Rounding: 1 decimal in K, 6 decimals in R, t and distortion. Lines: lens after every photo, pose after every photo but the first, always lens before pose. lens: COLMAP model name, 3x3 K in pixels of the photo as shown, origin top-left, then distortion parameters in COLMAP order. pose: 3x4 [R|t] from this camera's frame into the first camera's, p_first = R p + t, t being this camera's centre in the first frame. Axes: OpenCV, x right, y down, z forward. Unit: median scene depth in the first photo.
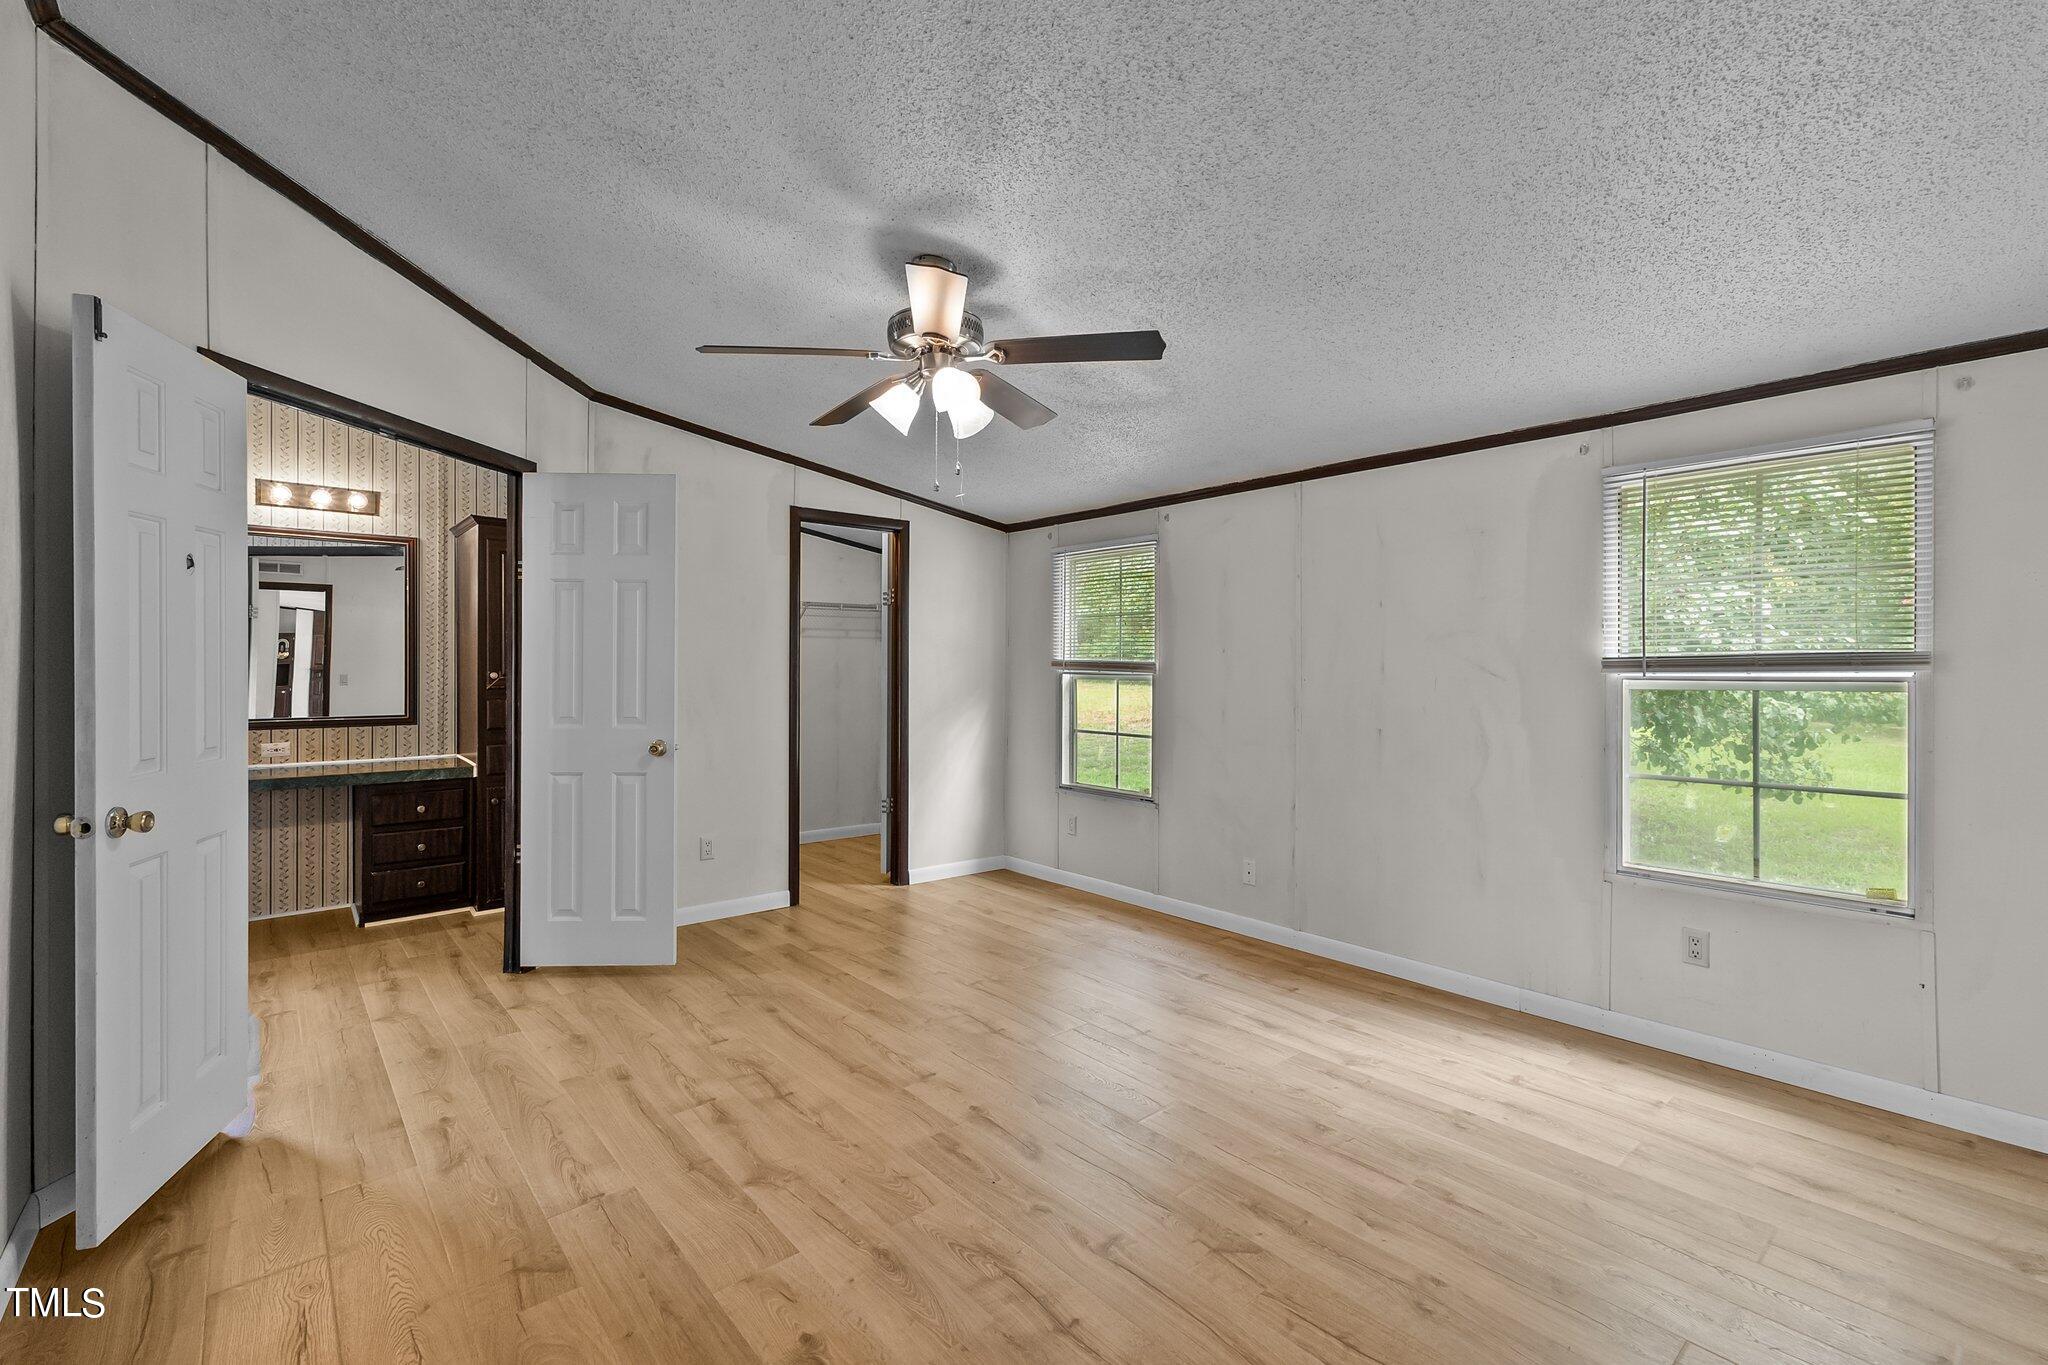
lens RADIAL K [[893.4, 0, 1025.1], [0, 893.4, 671.1], [0, 0, 1]] dist [-0.003515, 0.002370]
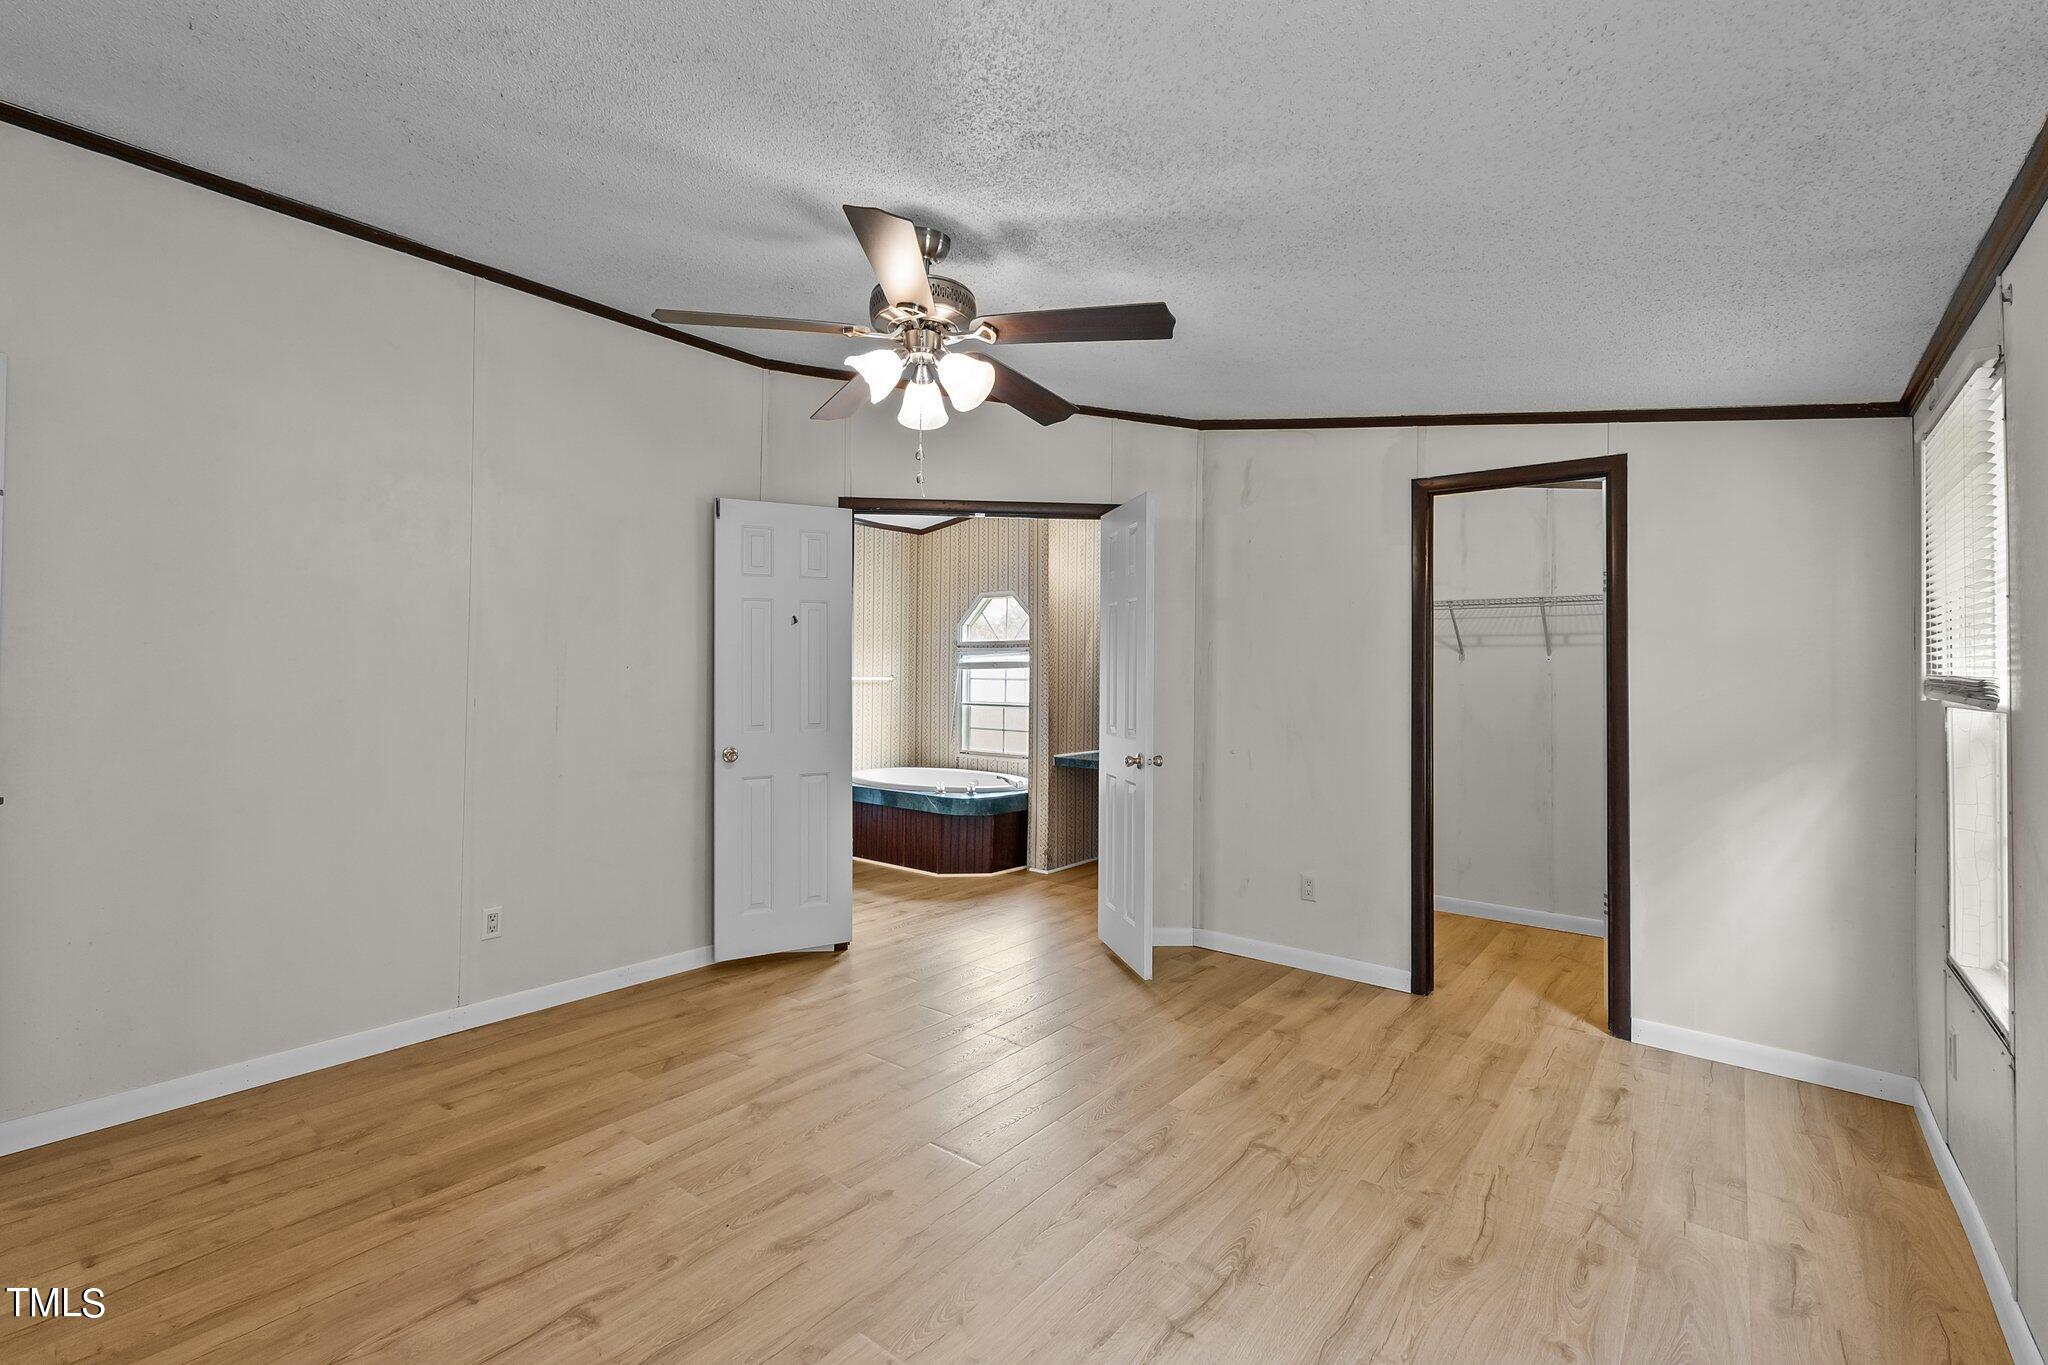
lens RADIAL K [[893.4, 0, 1023.0], [0, 893.4, 691.0], [0, 0, 1]] dist [-0.003515, 0.002370]
pose [[0.194361, 0.015365, -0.980810, 0.538221], [-0.017736, 0.999769, 0.012147, -0.005118], [0.980770, 0.015035, 0.194589, 0.637010]]
